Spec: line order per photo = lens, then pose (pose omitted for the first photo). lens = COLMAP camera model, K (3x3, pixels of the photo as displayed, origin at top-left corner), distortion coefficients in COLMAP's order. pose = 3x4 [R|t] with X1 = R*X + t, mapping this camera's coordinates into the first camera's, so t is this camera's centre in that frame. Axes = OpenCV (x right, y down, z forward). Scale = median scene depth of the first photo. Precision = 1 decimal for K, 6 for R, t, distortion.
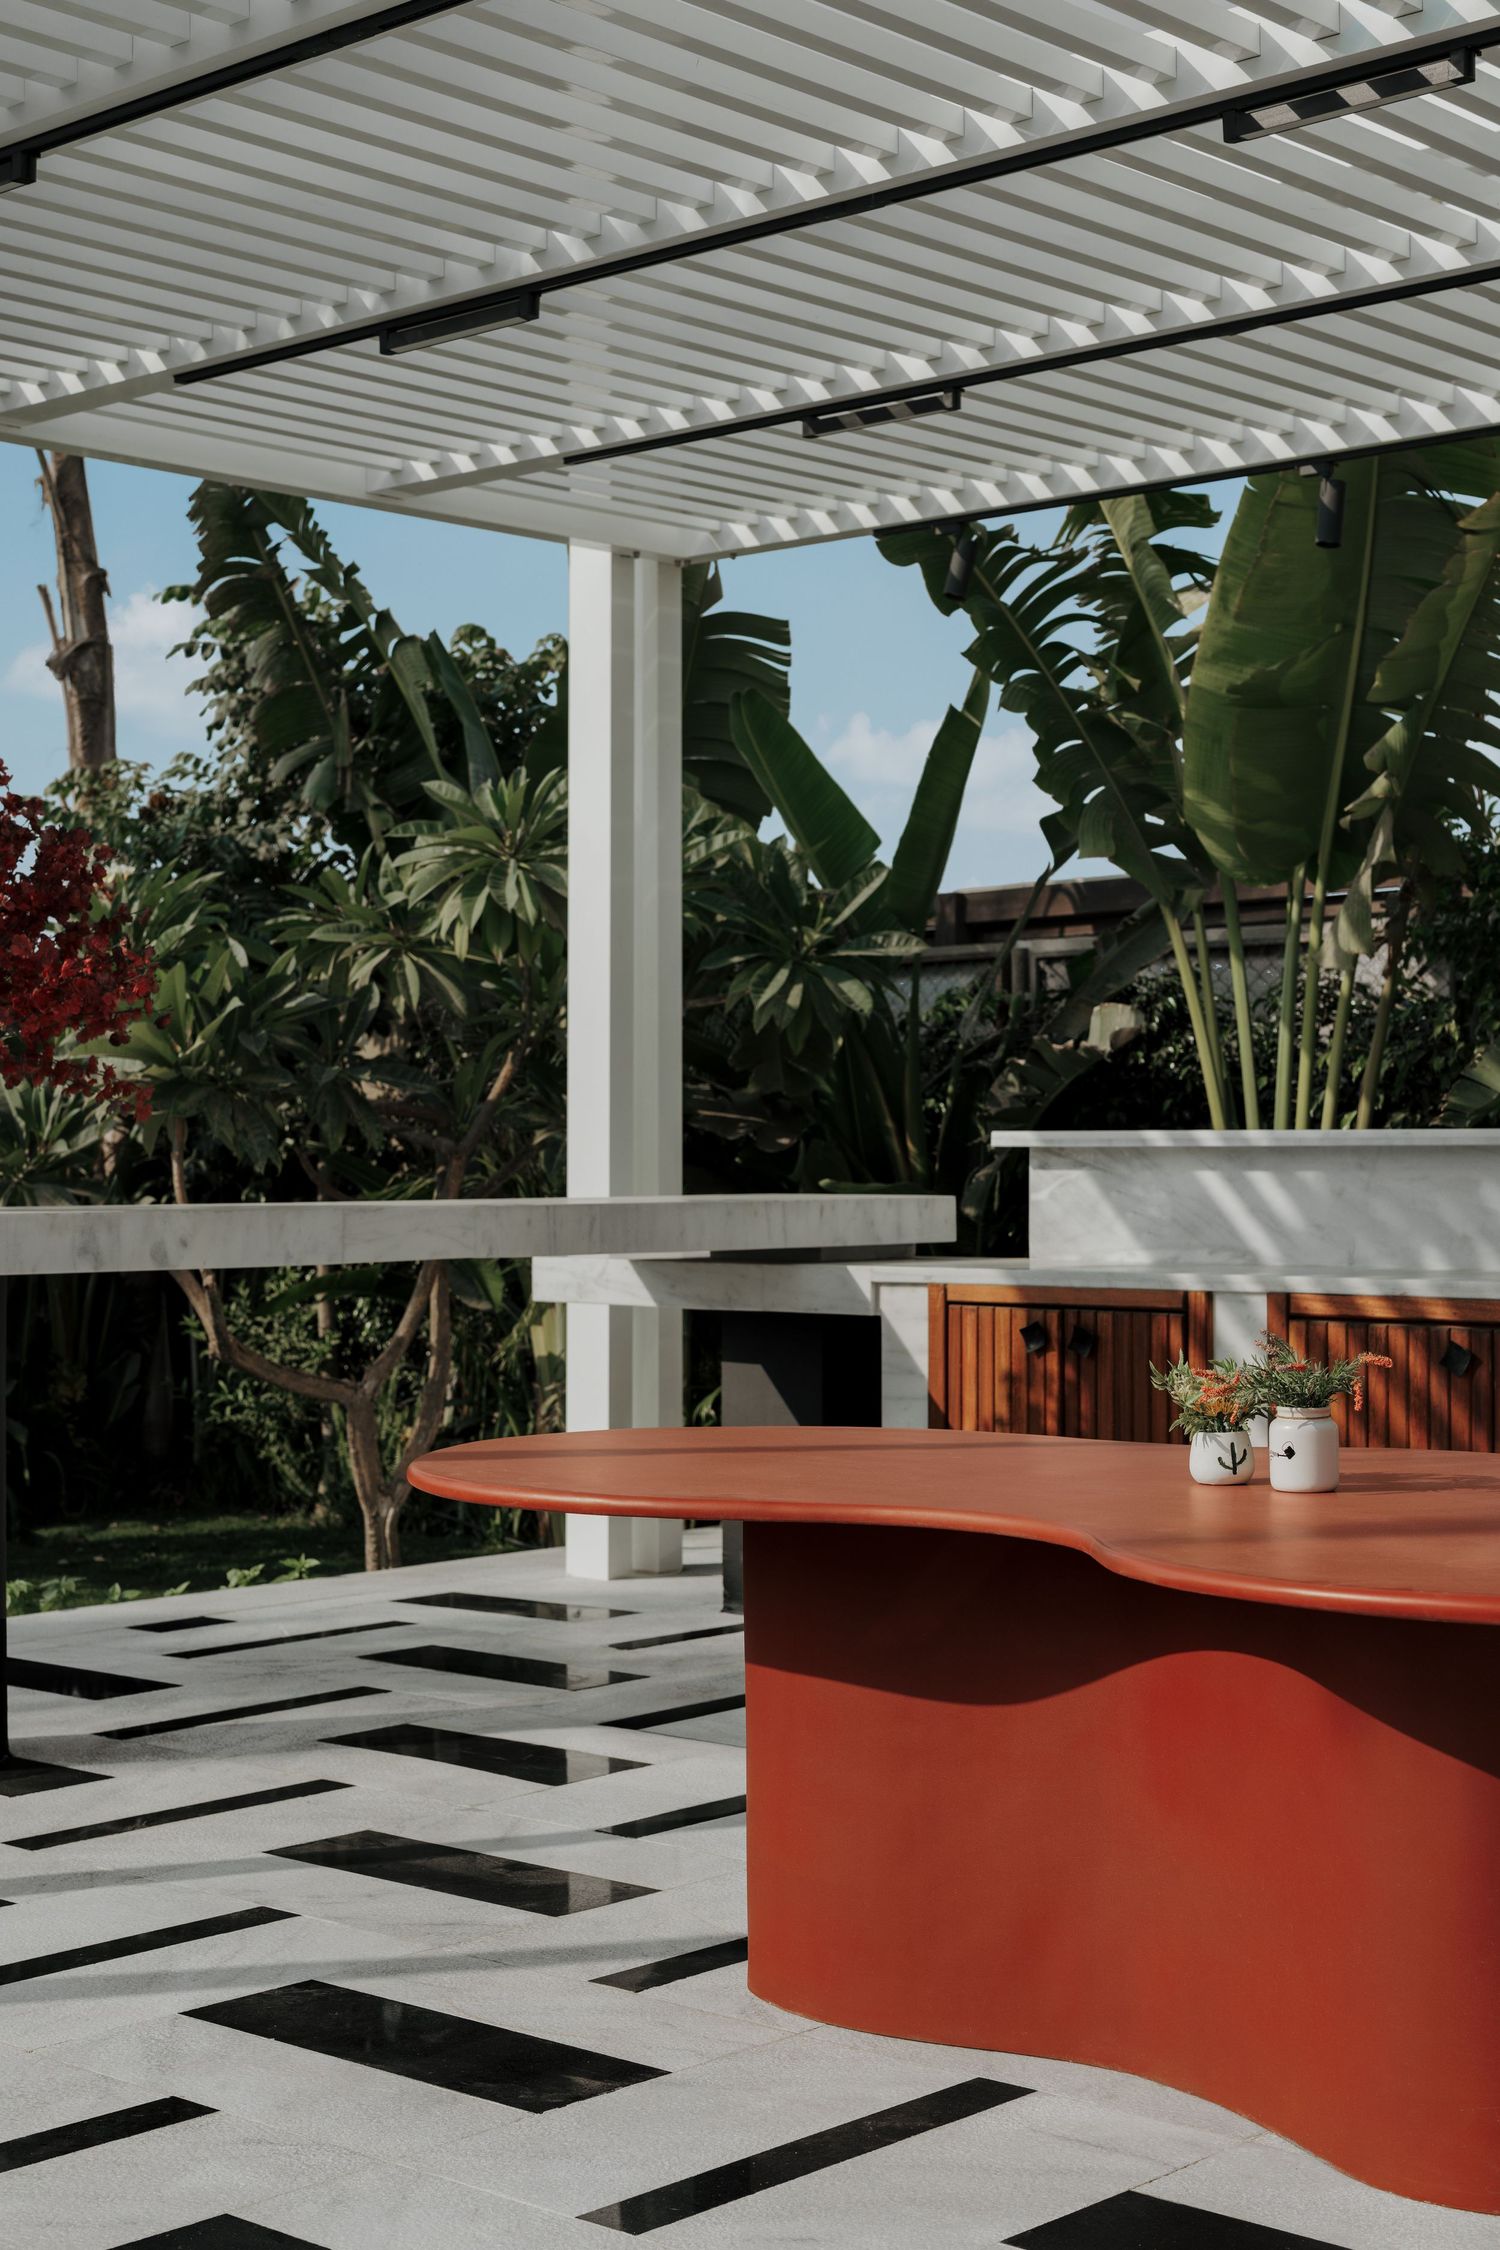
lens RADIAL K [[3240.5, 0, 739.9], [0, 3240.5, 985.6], [0, 0, 1]] dist [0.007971, -0.018095]
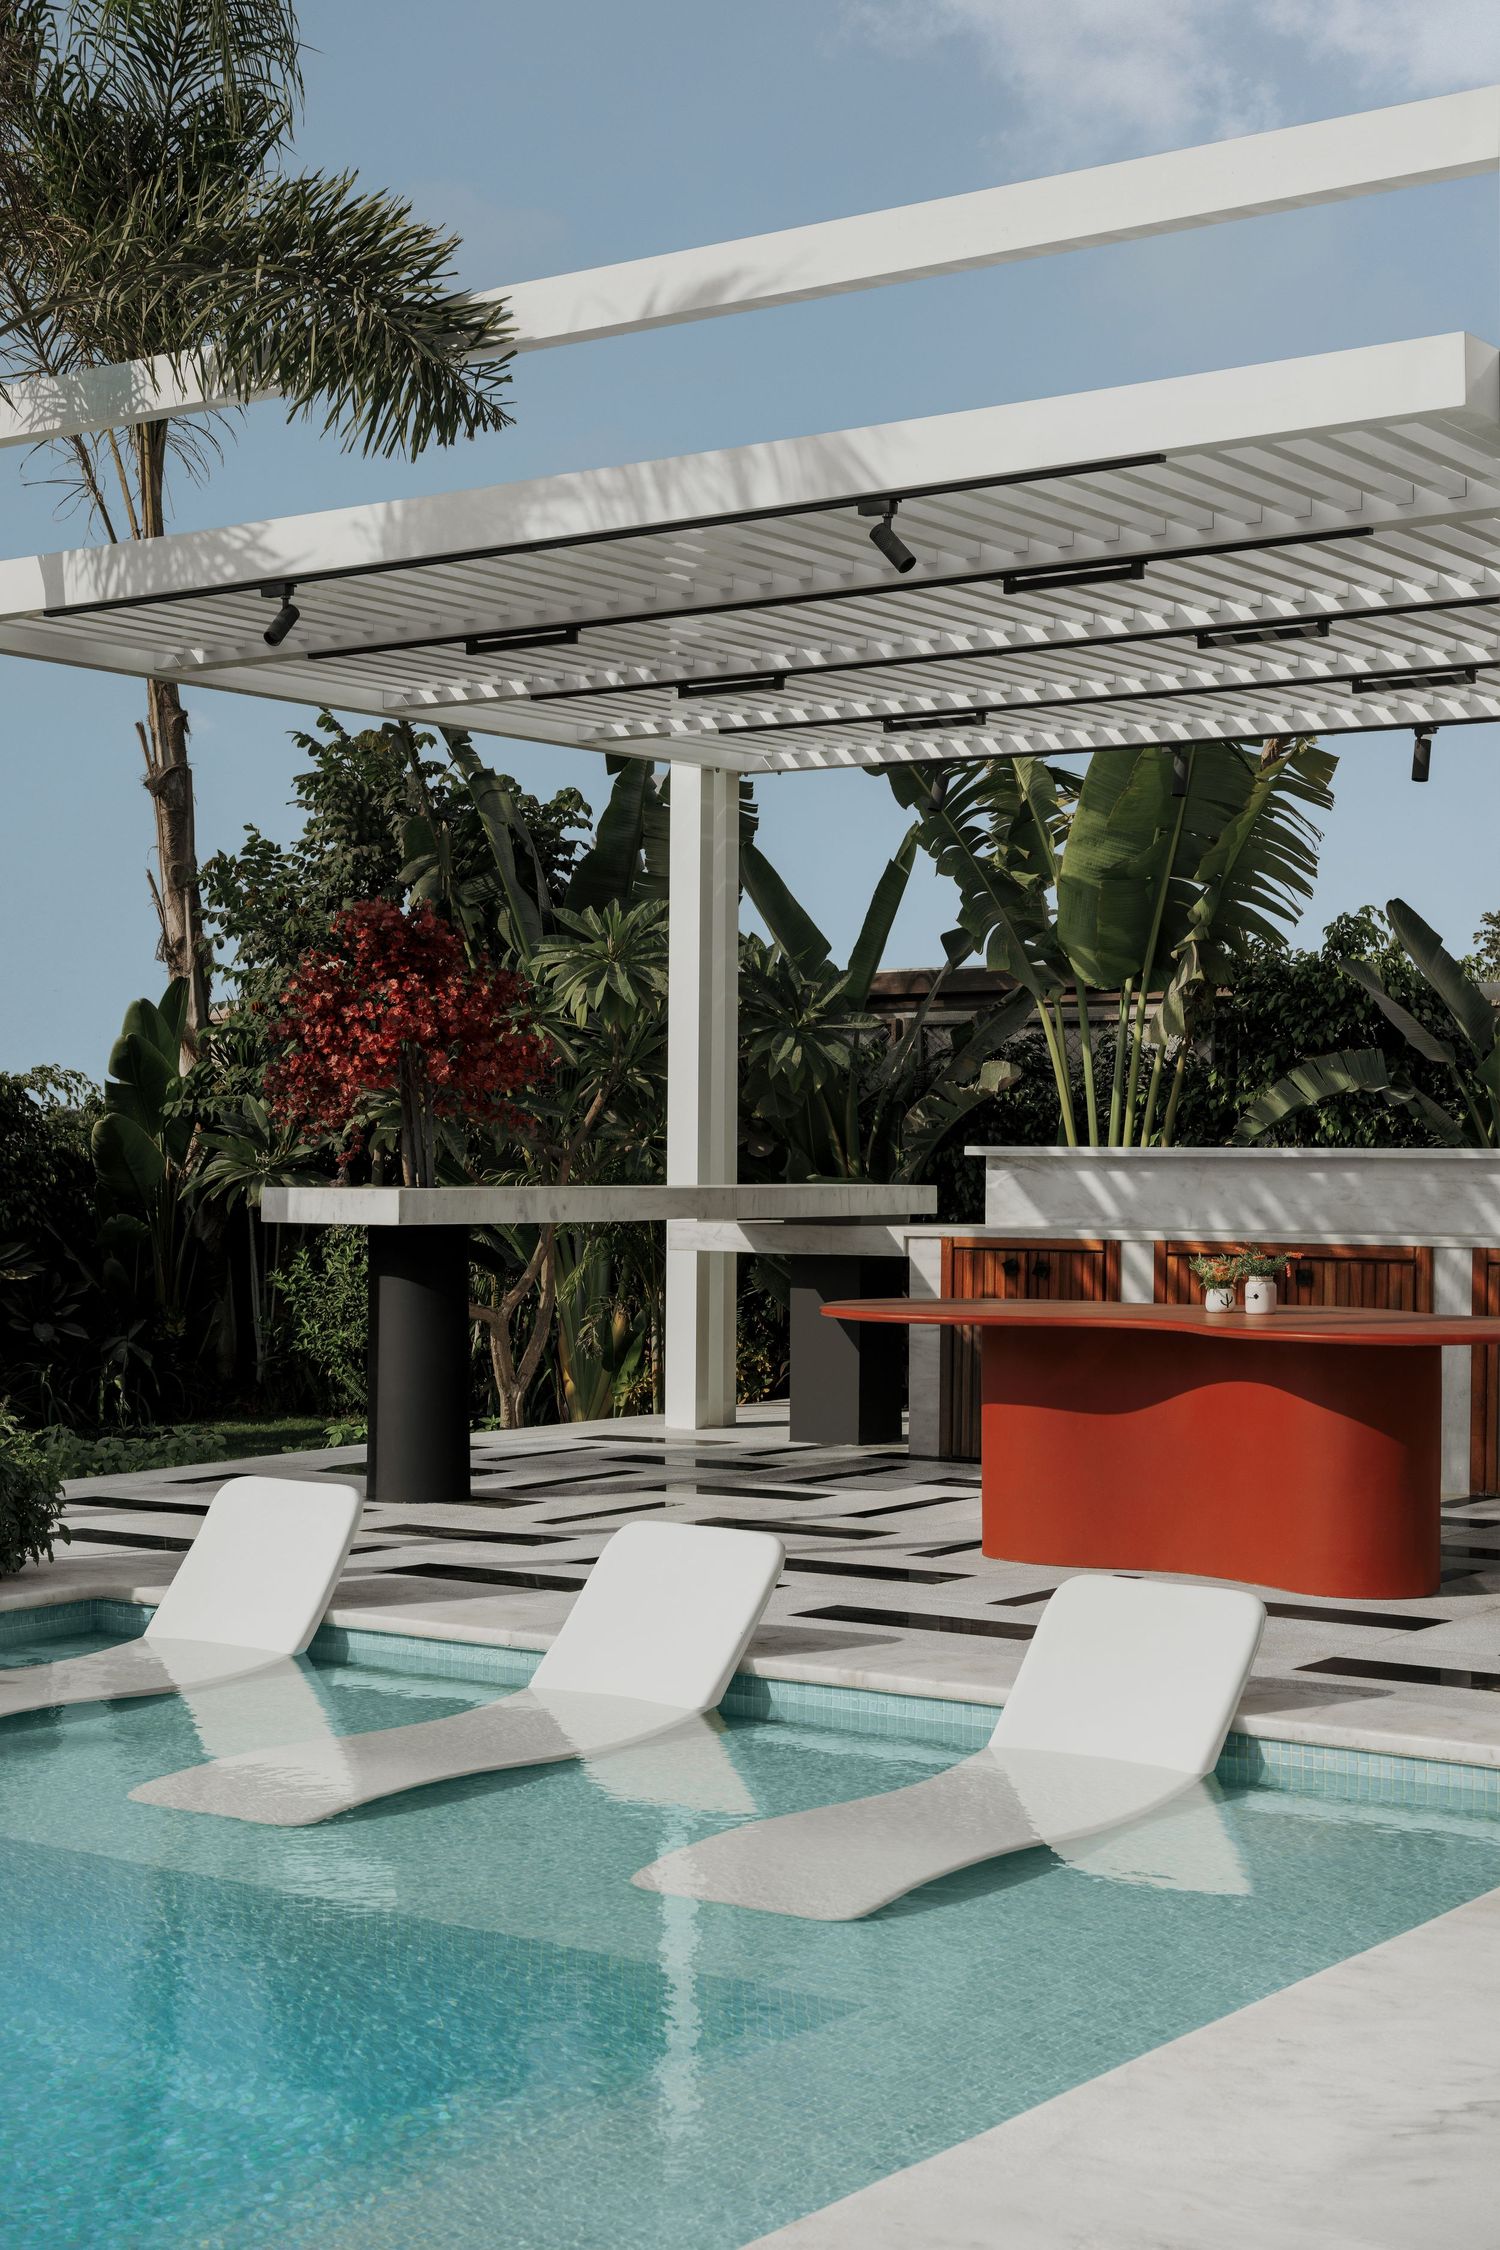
lens RADIAL K [[3164.5, 0, 750.0], [0, 3164.5, 1125.0], [0, 0, 1]] dist [-0.004701, 0.024339]
pose [[0.991991, 0.009445, 0.125954, -0.203086], [-0.014755, 0.999038, 0.041294, -0.026383], [-0.125443, -0.042821, 0.991176, -0.499537]]
